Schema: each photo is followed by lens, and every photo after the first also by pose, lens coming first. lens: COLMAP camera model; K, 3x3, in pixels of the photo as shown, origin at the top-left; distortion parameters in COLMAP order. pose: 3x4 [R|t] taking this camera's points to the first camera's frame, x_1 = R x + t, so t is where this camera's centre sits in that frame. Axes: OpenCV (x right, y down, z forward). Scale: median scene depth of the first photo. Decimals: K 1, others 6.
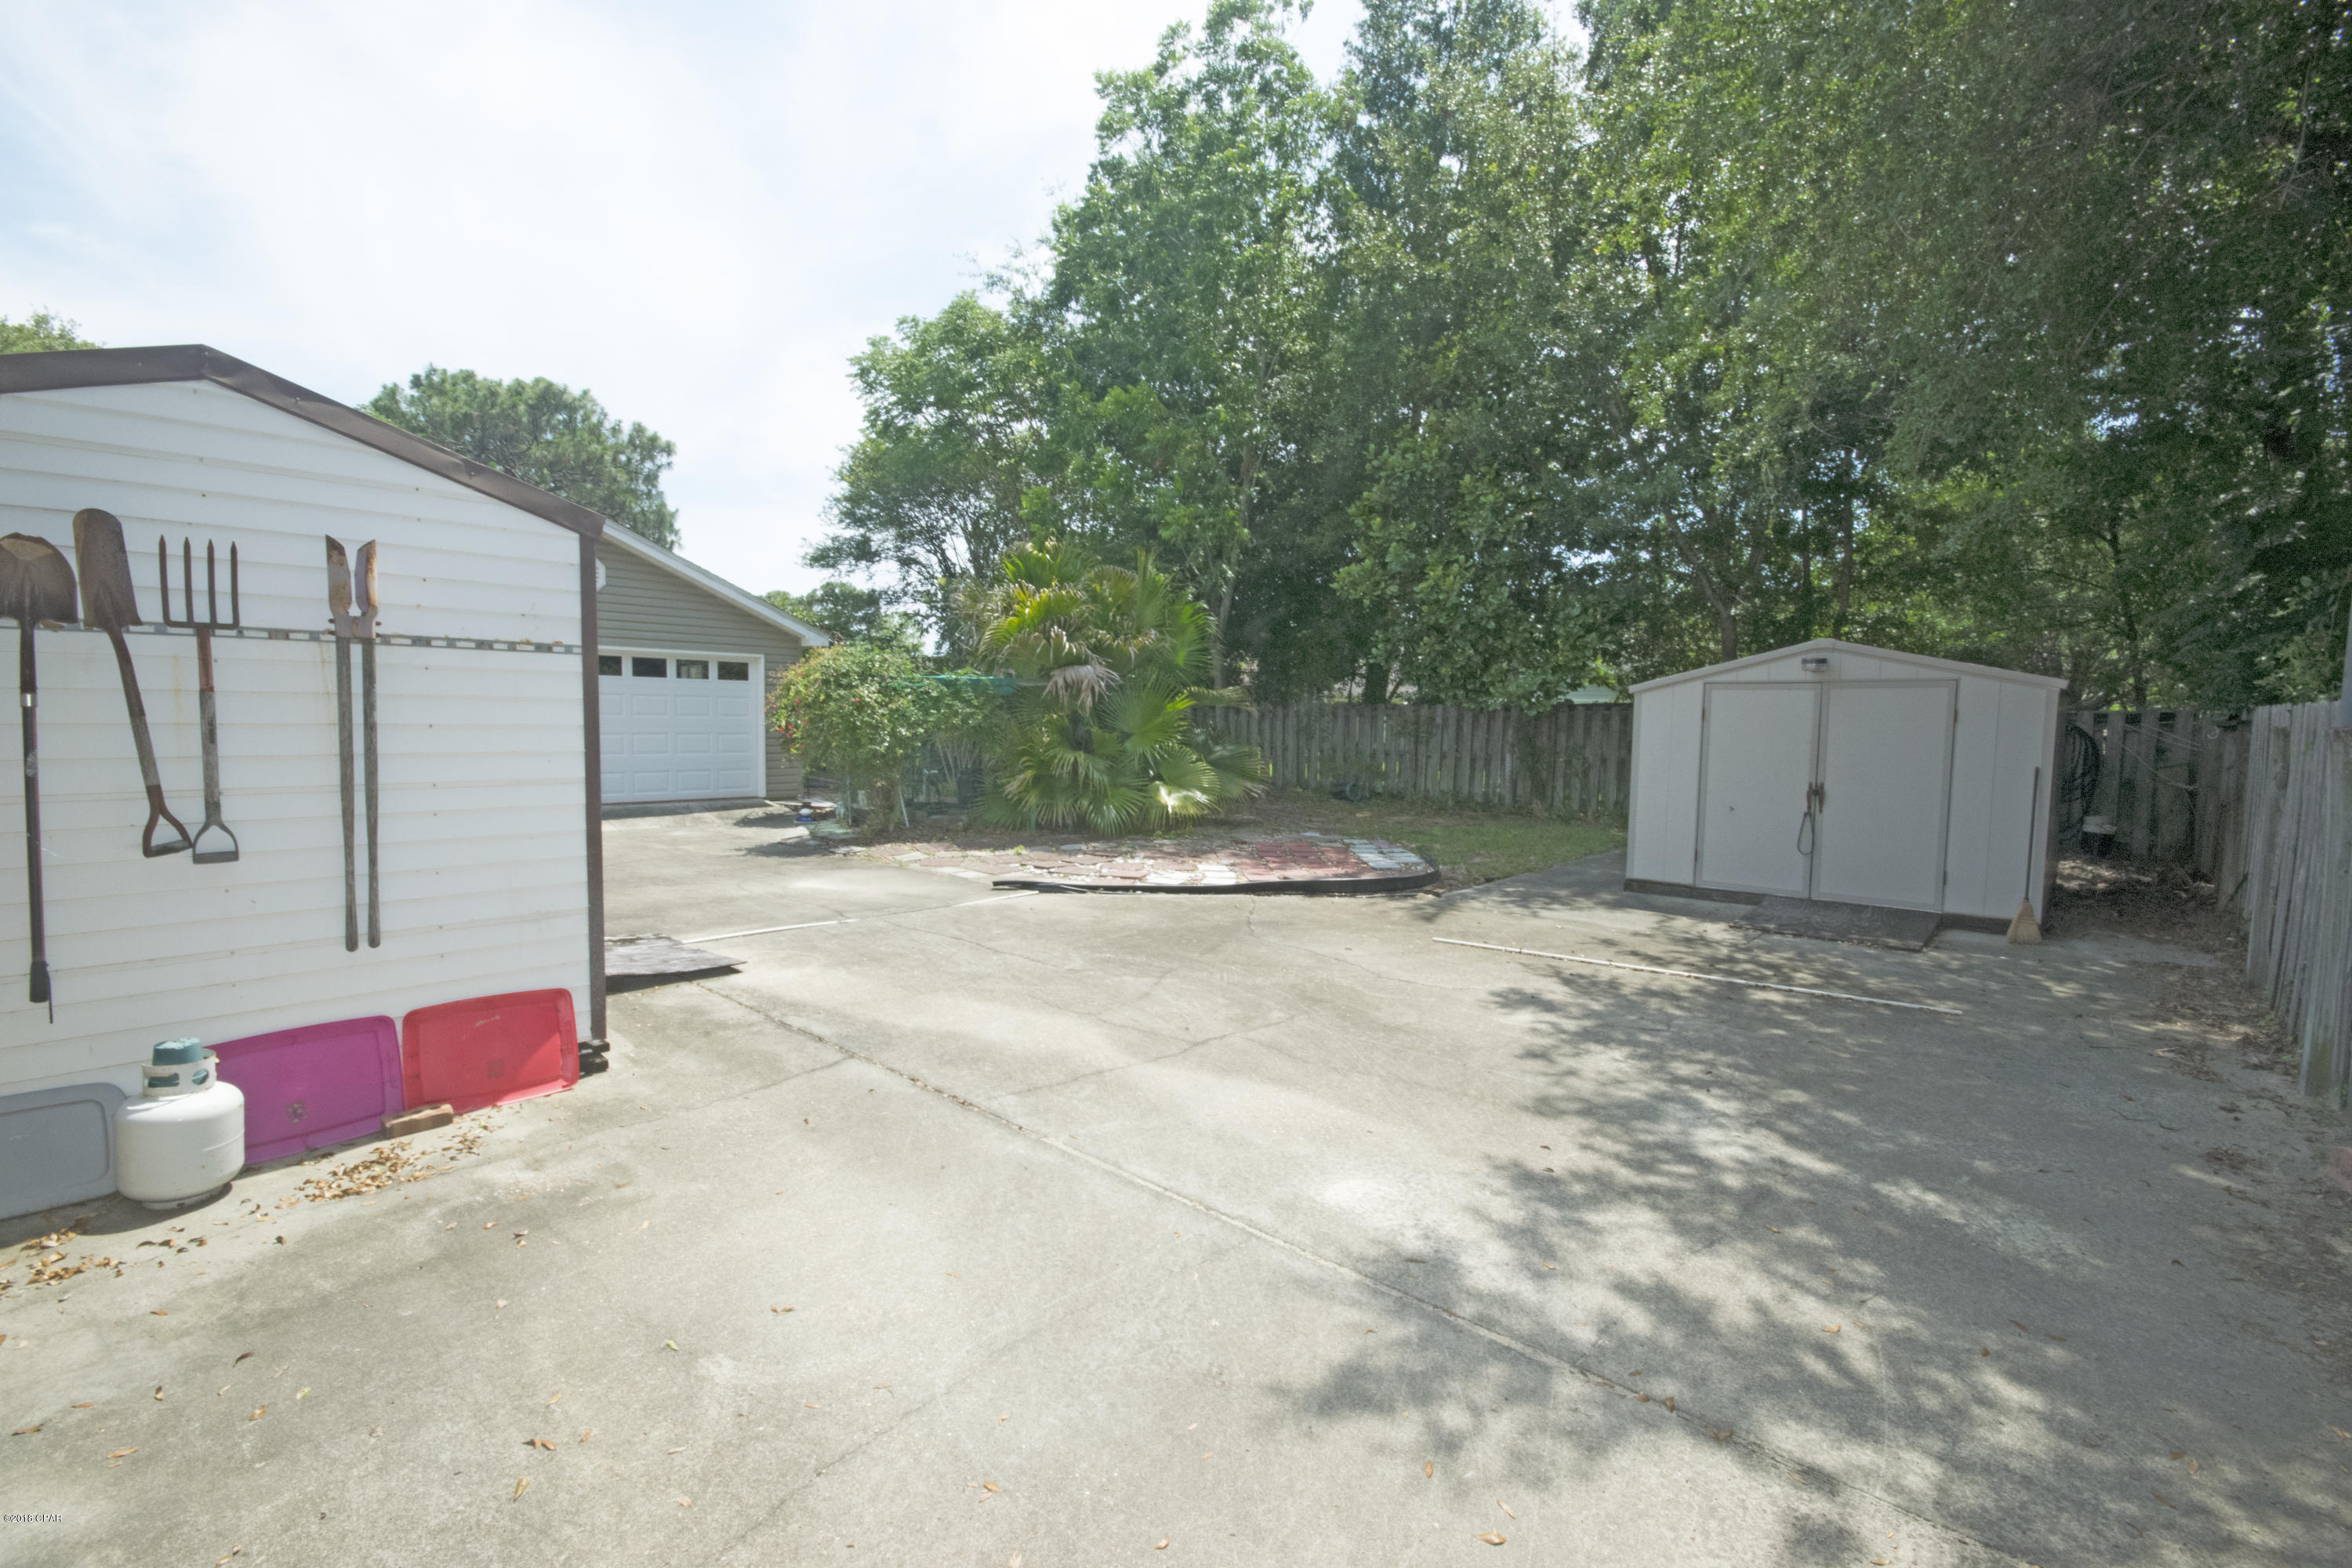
lens RADIAL K [[1027.1, 0, 1171.1], [0, 1027.1, 796.6], [0, 0, 1]] dist [0.005754, -0.009049]
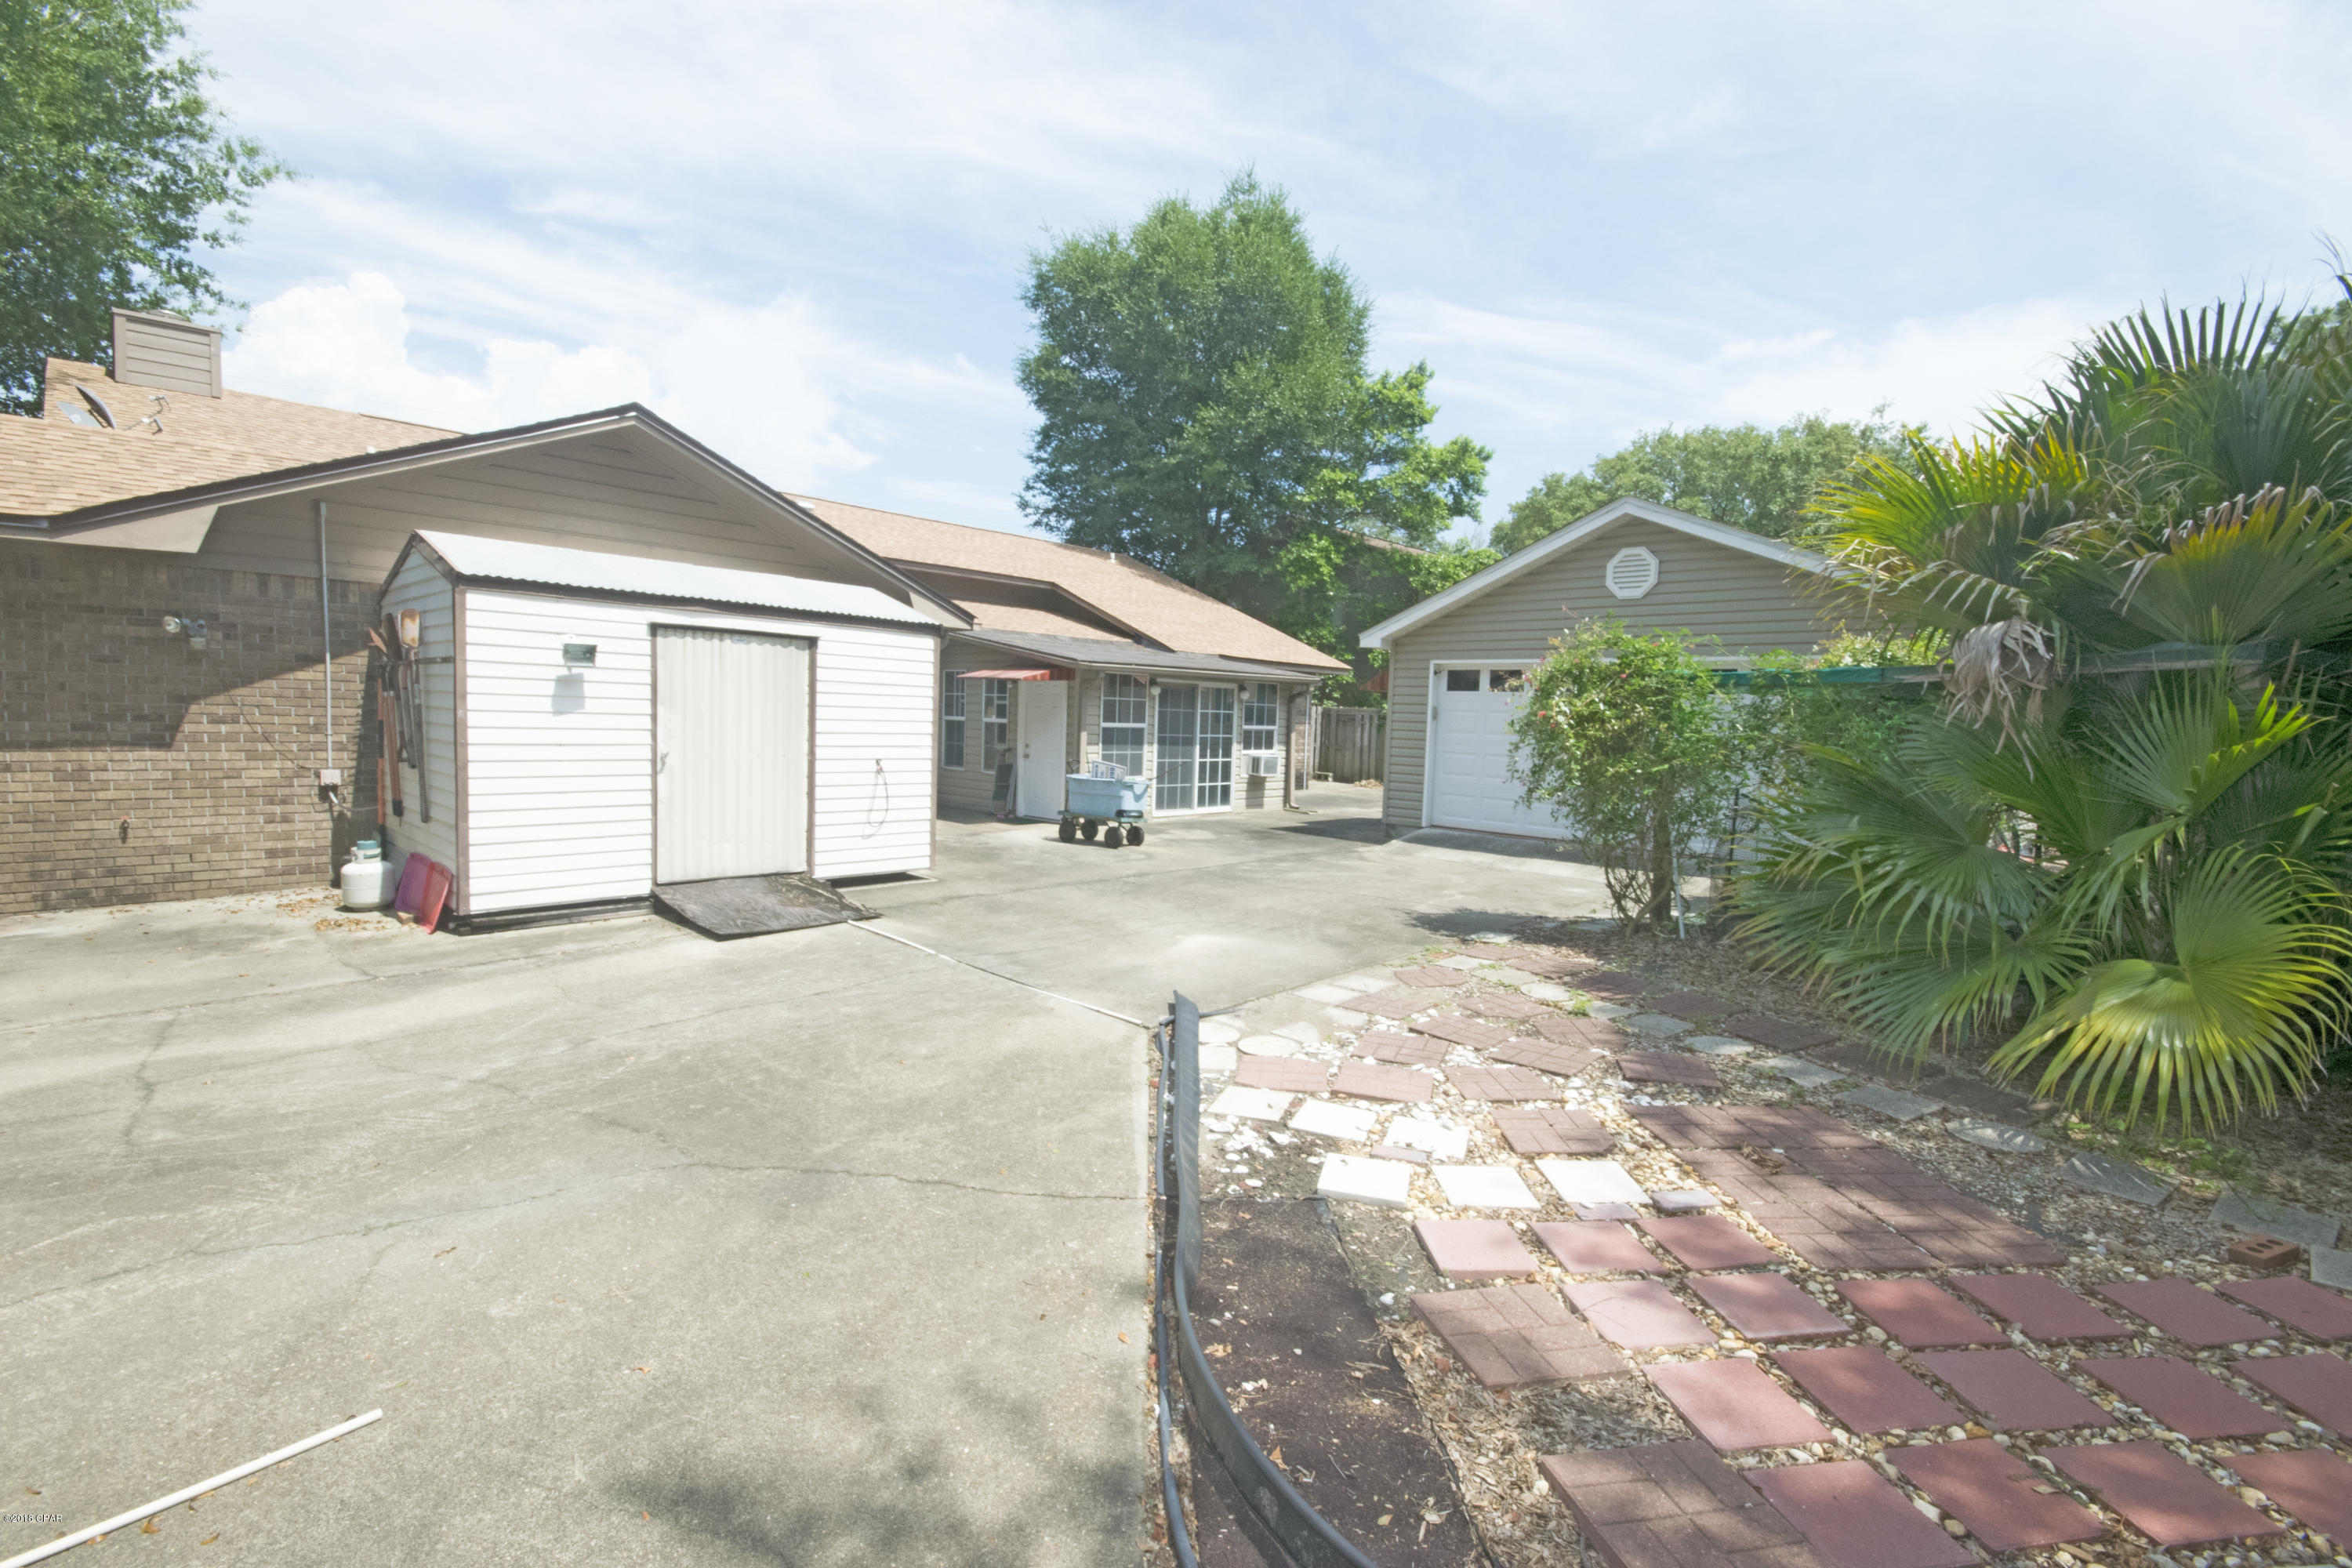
lens RADIAL K [[1014.0, 0, 1176.0], [0, 1014.0, 784.0], [0, 0, 1]] dist [-0.000558, -0.000122]
pose [[-0.026219, 0.062525, -0.997699, 0.701224], [-0.109023, 0.991910, 0.065028, -0.135161], [0.993693, 0.110477, -0.019190, 1.546799]]
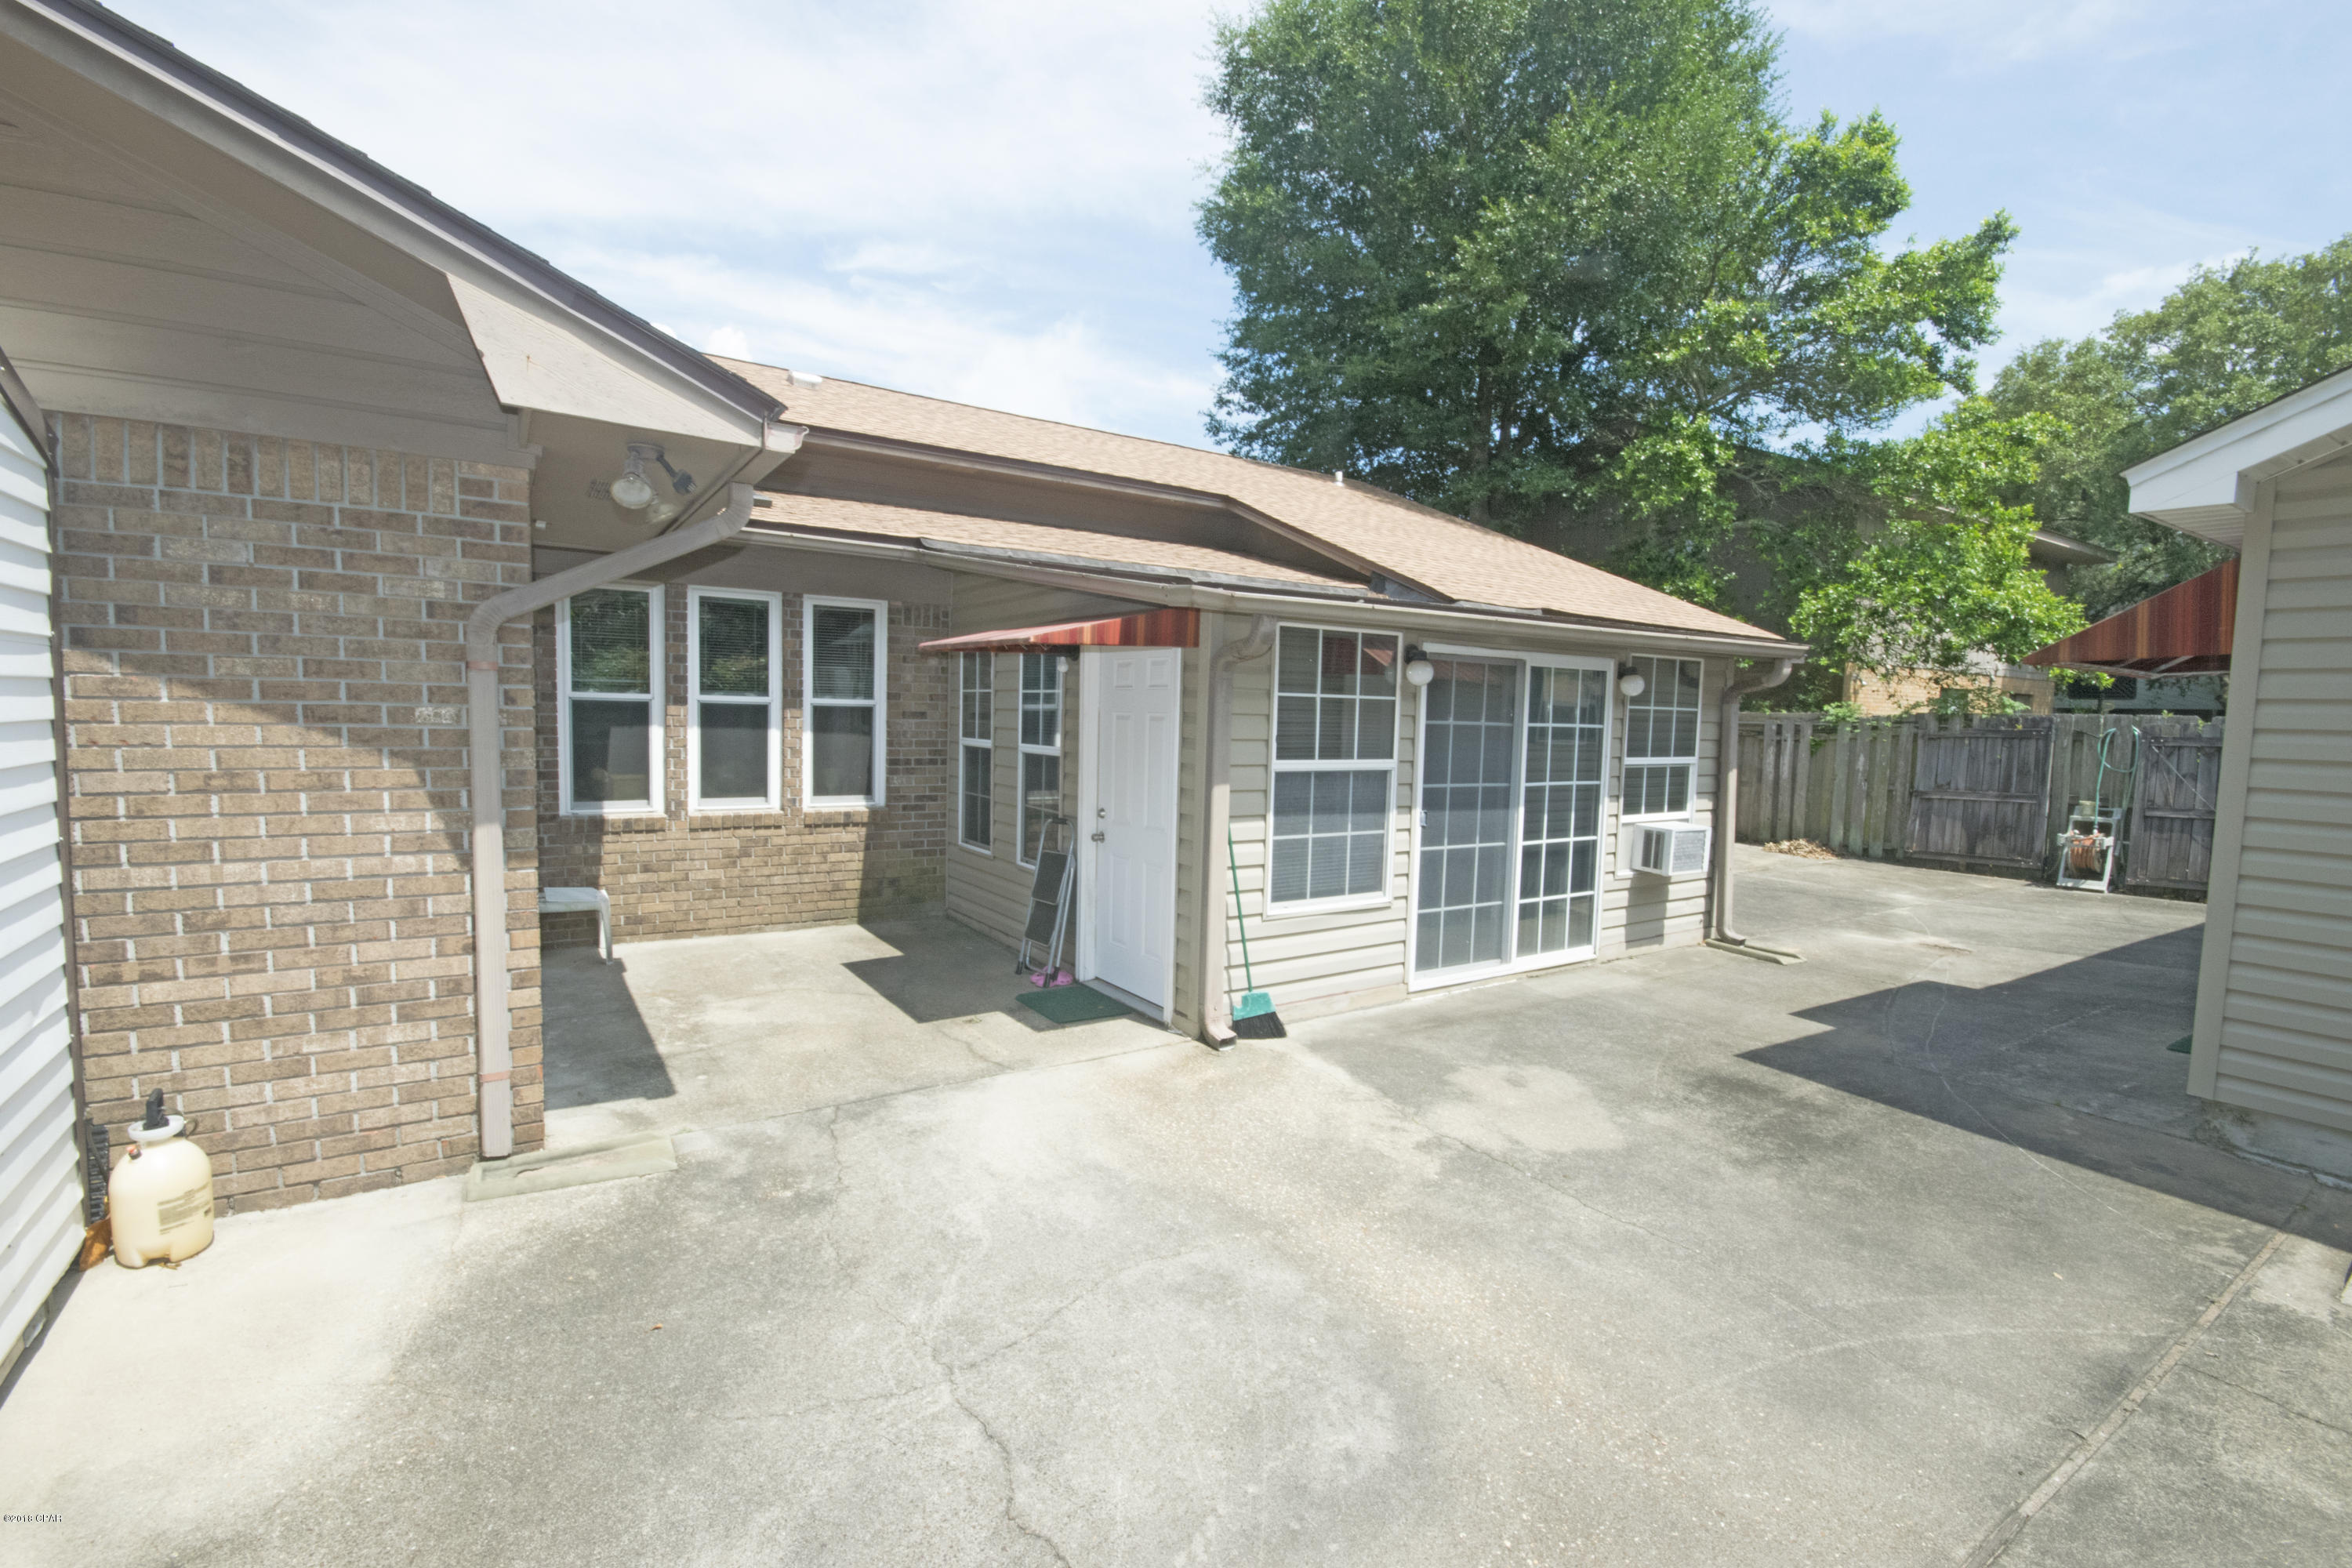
lens RADIAL K [[1027.1, 0, 1171.1], [0, 1027.1, 796.6], [0, 0, 1]] dist [0.005754, -0.009049]
pose [[-0.258773, 0.067051, -0.963608, -0.422251], [-0.100243, 0.990337, 0.095831, -0.145893], [0.960723, 0.121393, -0.249551, 1.477411]]
